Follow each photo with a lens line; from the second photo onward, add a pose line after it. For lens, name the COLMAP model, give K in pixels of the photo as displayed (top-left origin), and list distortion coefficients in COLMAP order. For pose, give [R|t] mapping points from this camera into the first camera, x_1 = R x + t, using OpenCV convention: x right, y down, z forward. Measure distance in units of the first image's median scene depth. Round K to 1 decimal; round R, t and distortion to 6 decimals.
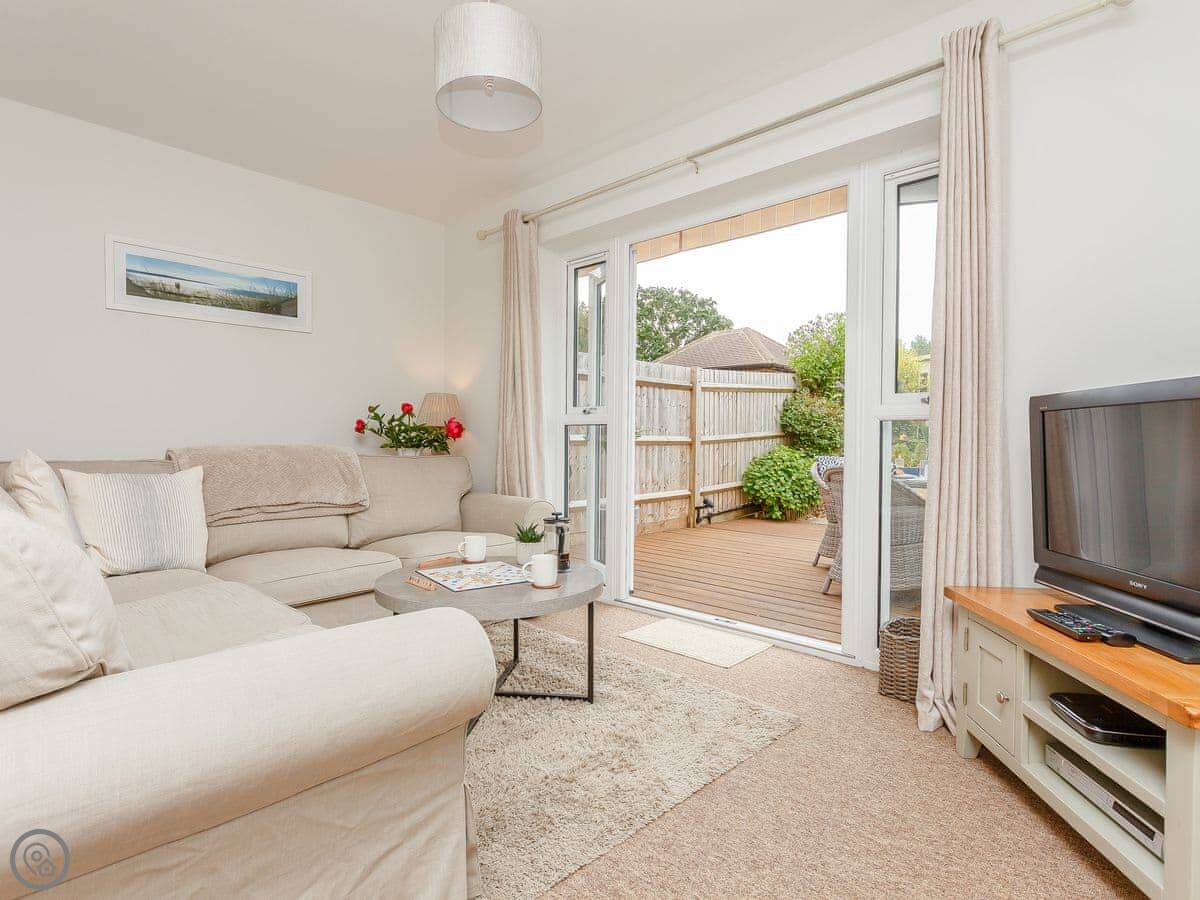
lens RADIAL K [[628.8, 0, 613.1], [0, 628.8, 449.4], [0, 0, 1]] dist [0.019262, 0.003358]
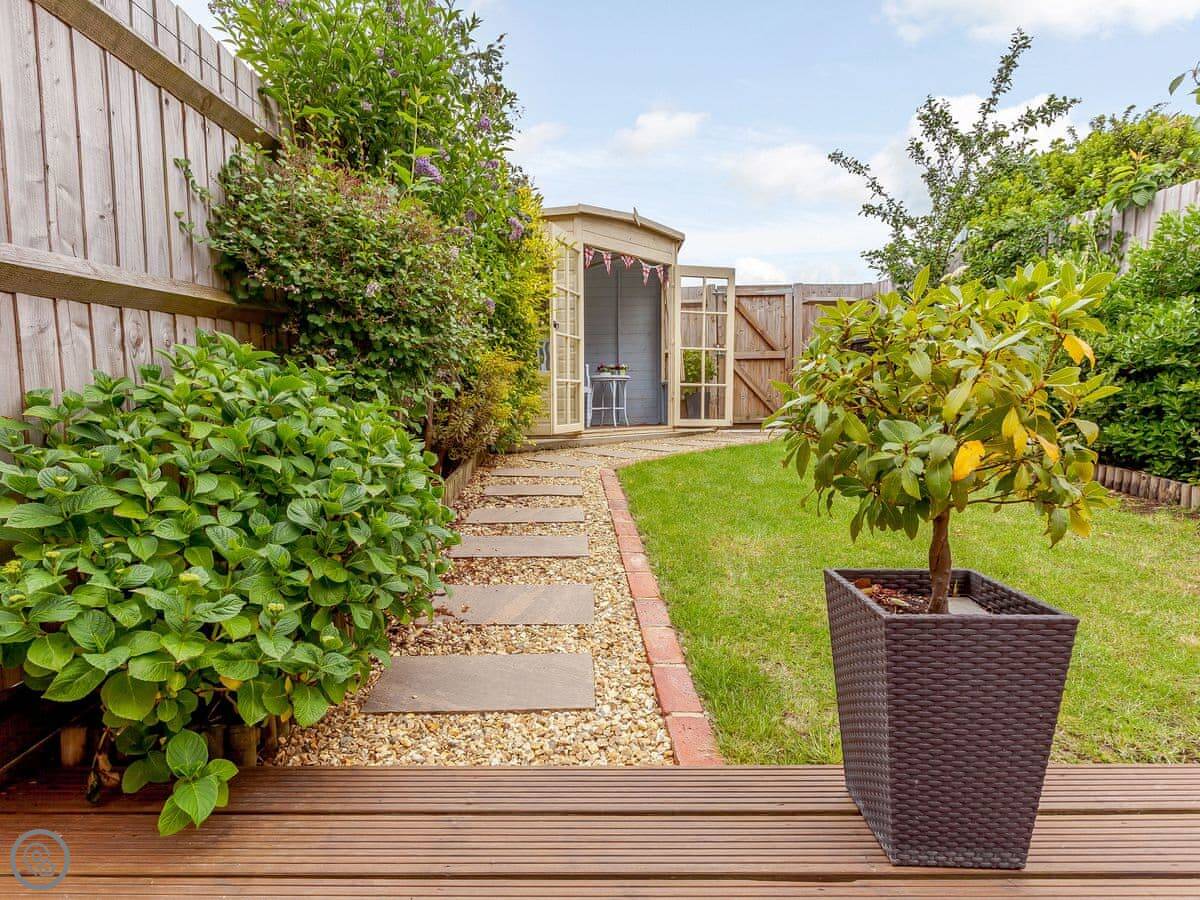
lens RADIAL K [[631.3, 0, 582.1], [0, 631.3, 453.5], [0, 0, 1]] dist [0.012009, 0.000573]
pose [[0.736226, -0.067326, 0.673378, 0.460634], [0.021218, 0.996846, 0.076468, 0.037345], [-0.676403, -0.042010, 0.735333, 1.658156]]
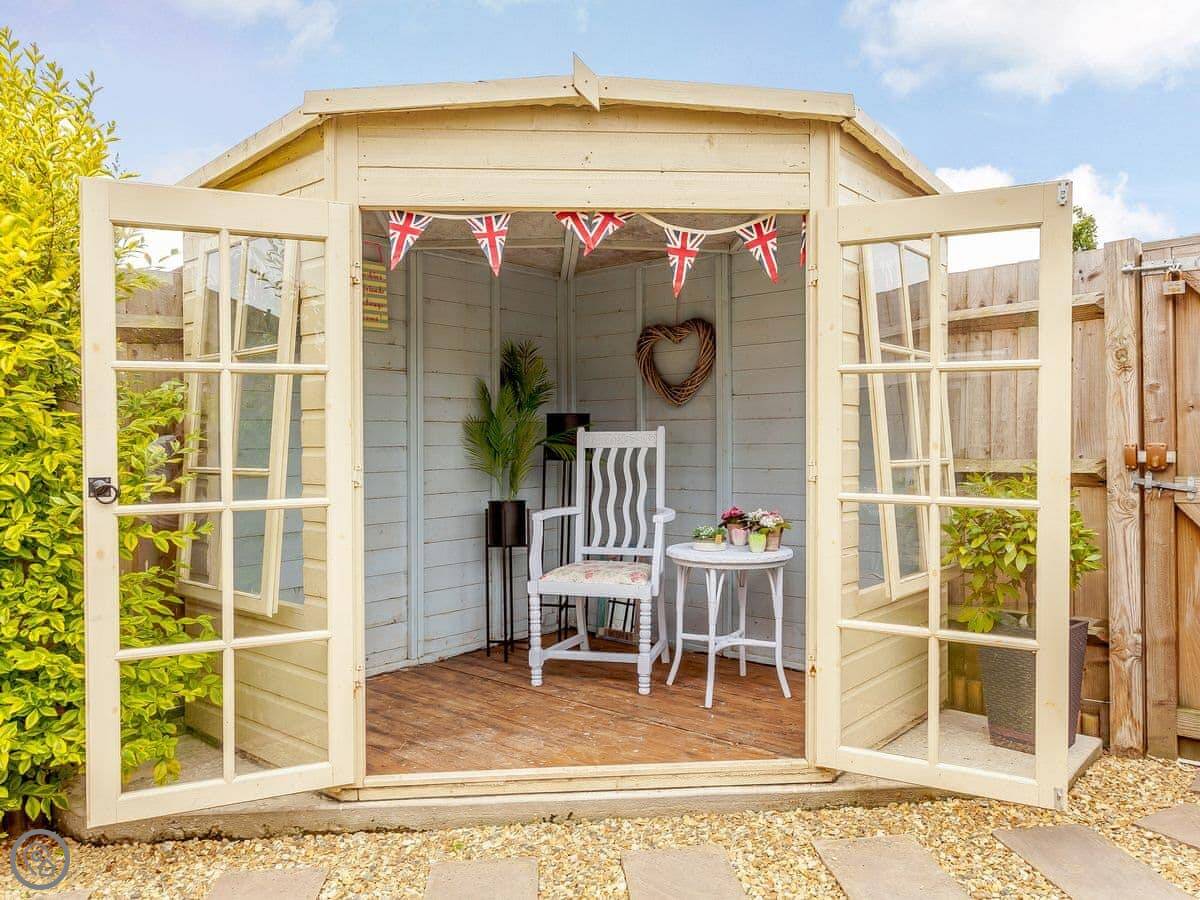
lens RADIAL K [[882.1, 0, 608.9], [0, 882.1, 452.5], [0, 0, 1]] dist [-0.001921, 0.005458]
pose [[0.999493, -0.016053, 0.027505, 1.689389], [0.015981, 0.999868, 0.002849, -0.156833], [-0.027547, -0.002408, 0.999618, 2.099057]]
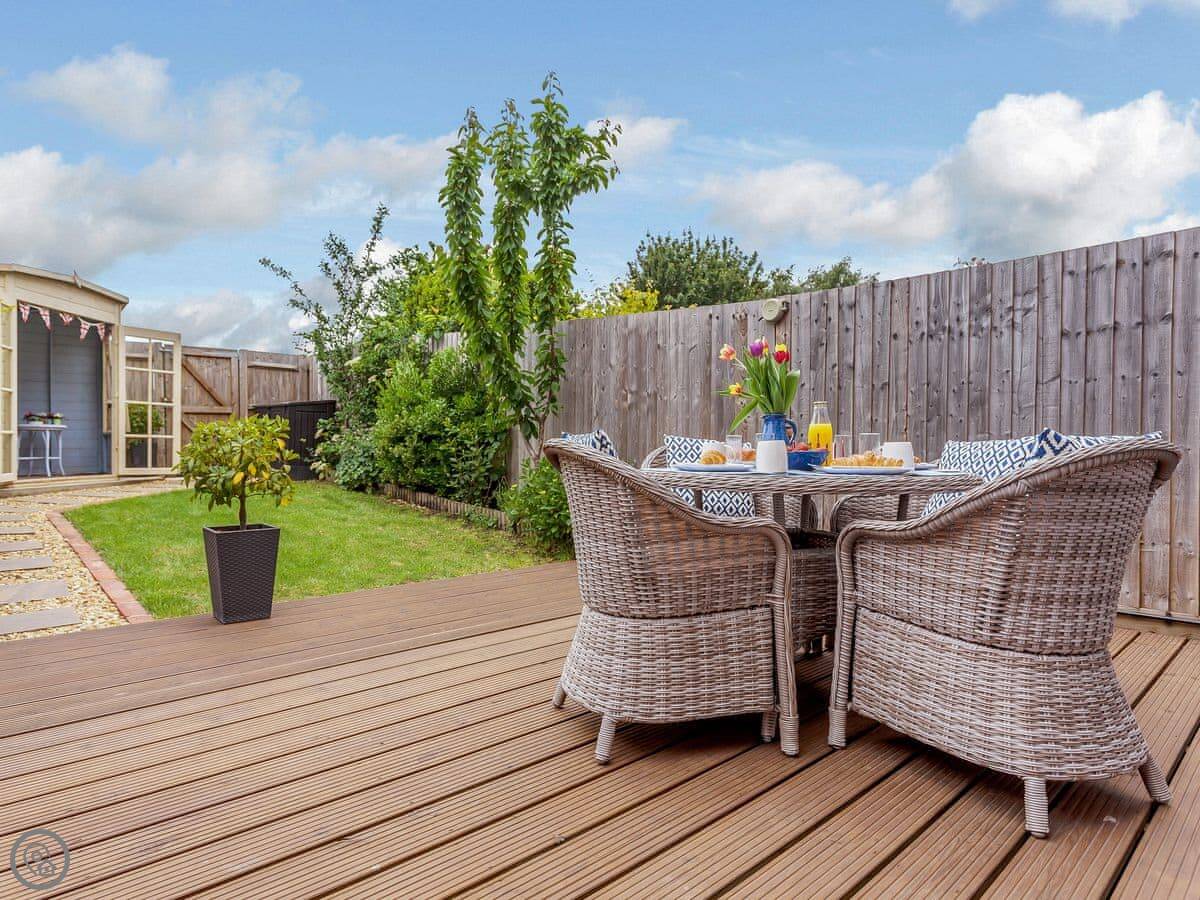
lens RADIAL K [[701.5, 0, 539.6], [0, 701.5, 448.1], [0, 0, 1]] dist [0.022235, -0.000312]
pose [[0.136868, -0.009526, 0.990543, -0.055276], [0.013321, 0.999881, 0.007775, 0.022987], [-0.990500, 0.012131, 0.136979, 1.266588]]
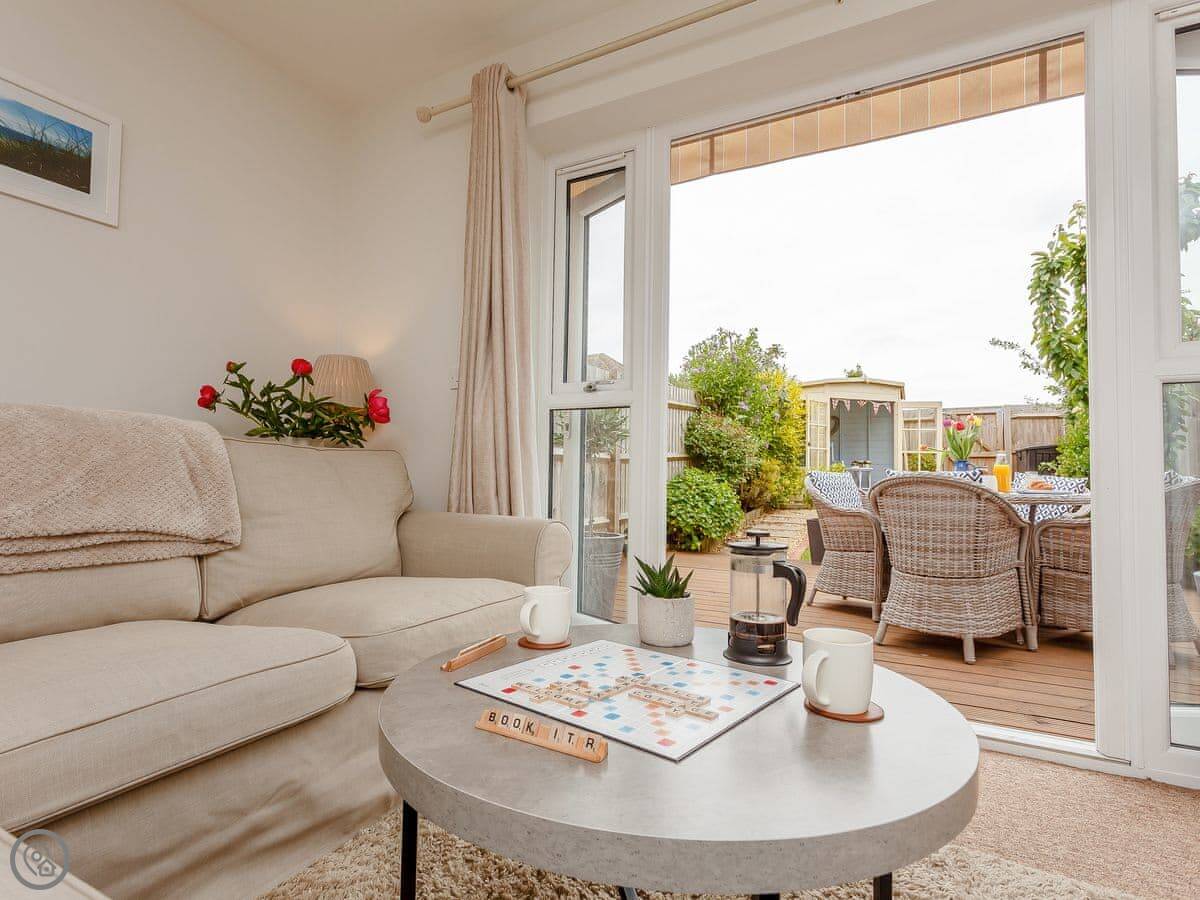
lens RADIAL K [[631.3, 0, 589.8], [0, 631.3, 453.9], [0, 0, 1]] dist [0.012009, 0.000573]
pose [[0.968988, 0.016675, 0.246543, -0.203011], [-0.004697, 0.998783, -0.049089, 0.040648], [-0.247061, 0.046408, 0.967888, 0.353804]]
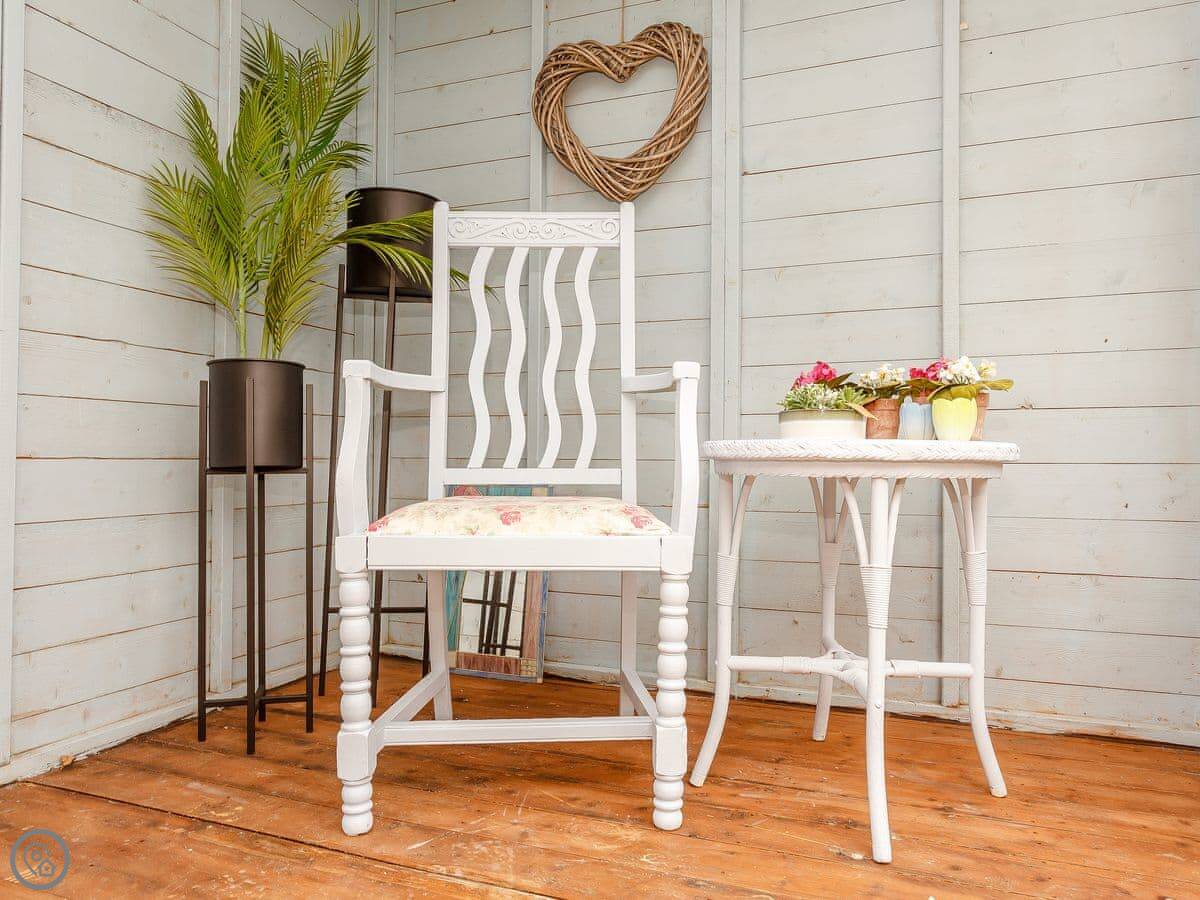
lens RADIAL K [[843.6, 0, 605.2], [0, 843.6, 448.4], [0, 0, 1]] dist [-0.005423, 0.002481]
pose [[0.938324, -0.000820, 0.345756, 1.609499], [0.007921, 0.999786, -0.019127, -0.040193], [-0.345666, 0.020686, 0.938129, 2.728373]]
